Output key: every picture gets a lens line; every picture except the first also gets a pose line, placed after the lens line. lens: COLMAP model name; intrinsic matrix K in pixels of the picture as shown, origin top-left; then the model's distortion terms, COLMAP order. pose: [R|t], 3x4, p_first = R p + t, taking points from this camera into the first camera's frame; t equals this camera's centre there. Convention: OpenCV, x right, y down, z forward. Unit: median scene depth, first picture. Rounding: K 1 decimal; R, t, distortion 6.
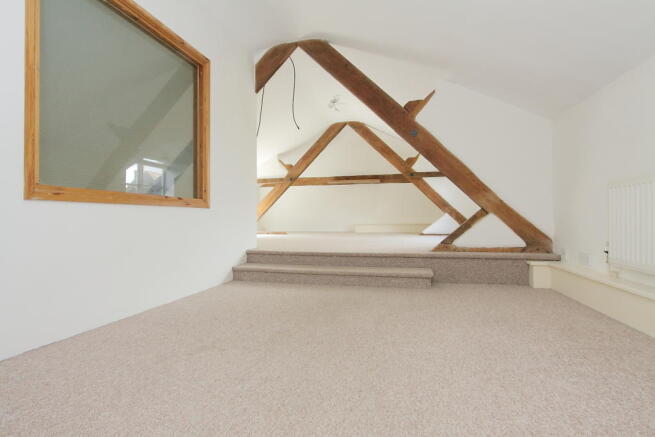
lens RADIAL K [[336.7, 0, 326.4], [0, 336.7, 217.1], [0, 0, 1]] dist [-0.000604, -0.000007]
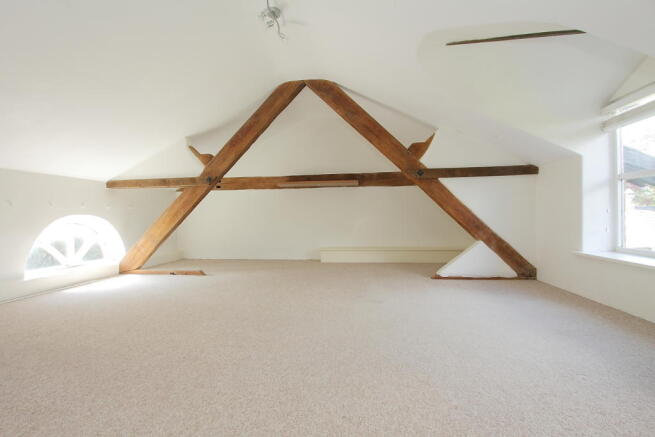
lens RADIAL K [[307.0, 0, 326.3], [0, 307.0, 219.4], [0, 0, 1]] dist [-0.002453, -0.000159]
pose [[0.994191, -0.008775, 0.107273, 0.036620], [0.006897, 0.999817, 0.017866, -0.052480], [-0.107410, -0.017022, 0.994069, 0.452739]]
